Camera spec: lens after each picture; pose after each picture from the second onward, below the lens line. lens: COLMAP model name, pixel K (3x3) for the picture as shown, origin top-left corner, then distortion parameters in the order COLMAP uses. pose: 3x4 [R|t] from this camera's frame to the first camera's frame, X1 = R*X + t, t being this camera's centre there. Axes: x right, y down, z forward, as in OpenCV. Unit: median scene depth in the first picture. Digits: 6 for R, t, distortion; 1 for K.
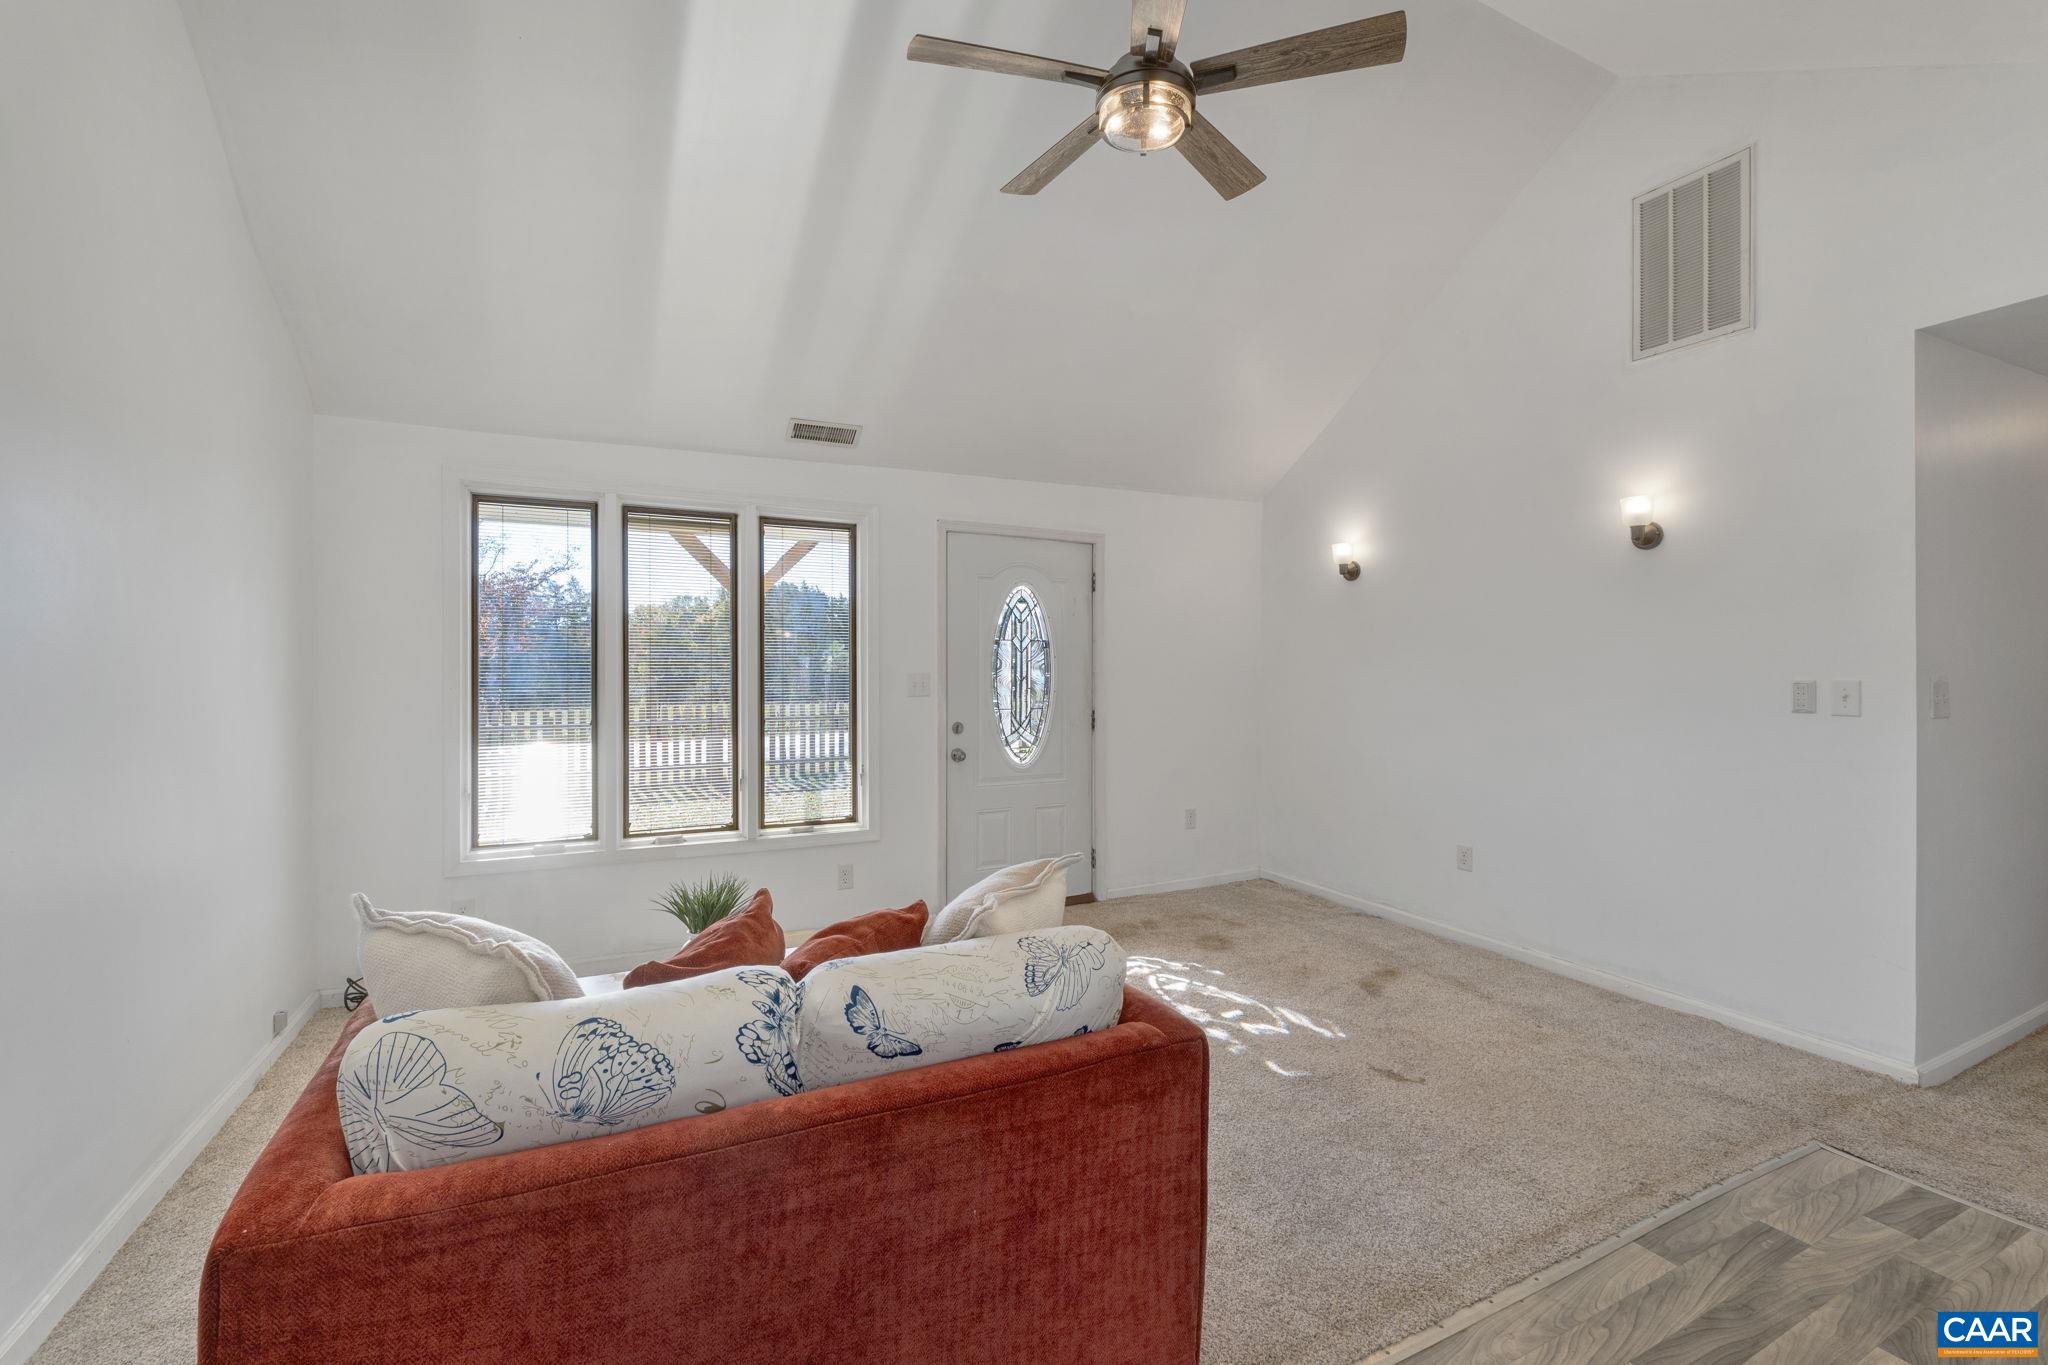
lens RADIAL K [[860.3, 0, 1027.7], [0, 860.3, 667.9], [0, 0, 1]] dist [-0.007662, -0.000423]
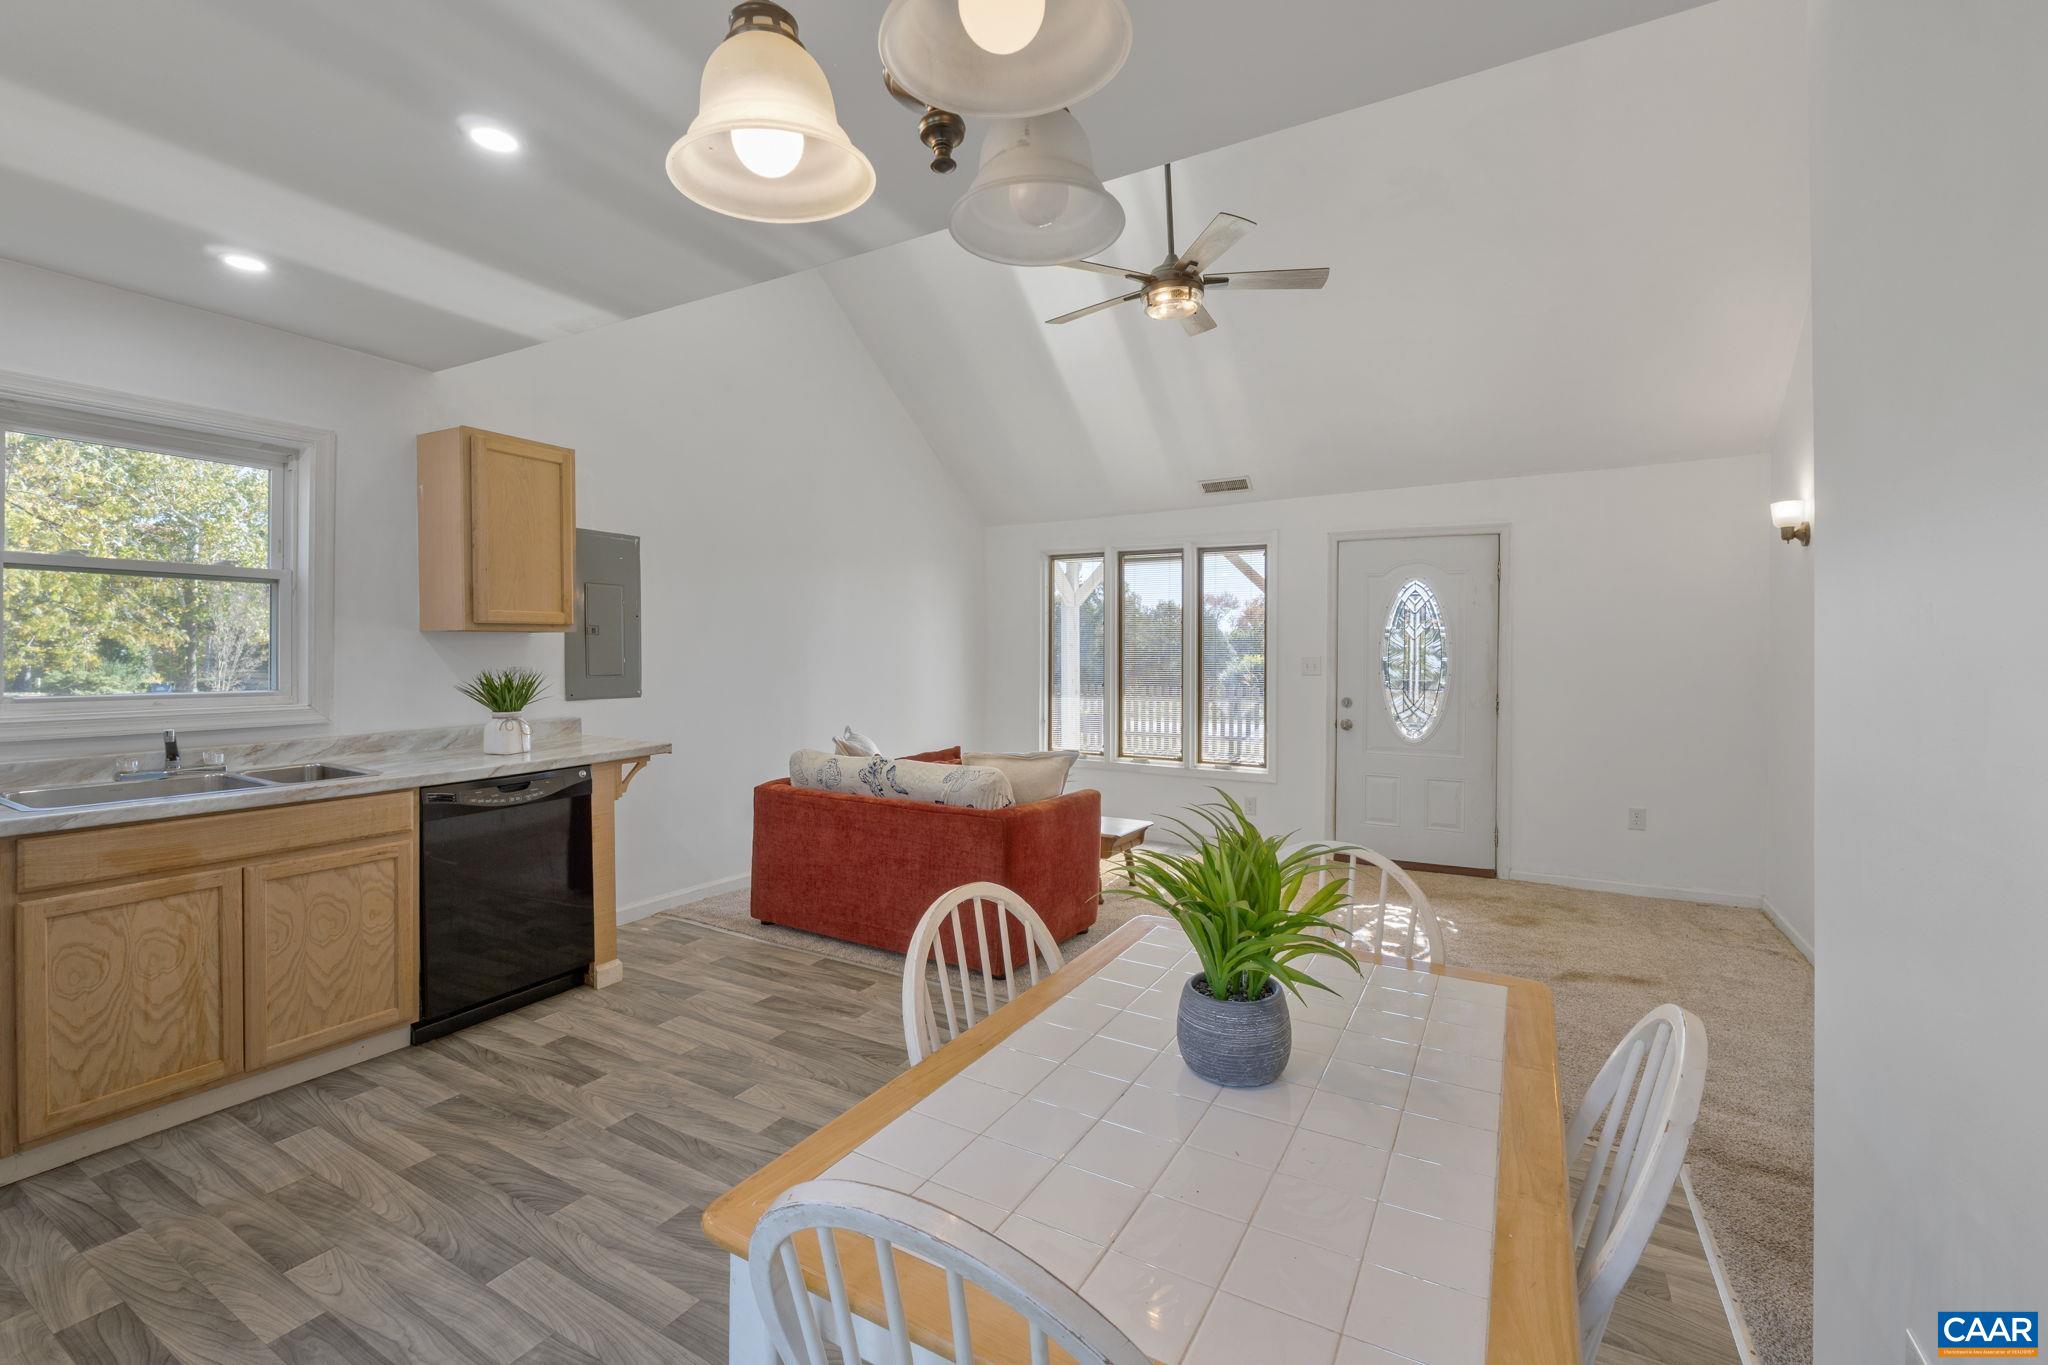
lens RADIAL K [[860.3, 0, 1027.7], [0, 860.3, 667.9], [0, 0, 1]] dist [-0.007662, -0.000423]
pose [[0.569341, 0.018374, -0.821896, 0.721525], [-0.006107, 0.999817, 0.018121, 0.001682], [0.822078, -0.005298, 0.569350, -0.067265]]
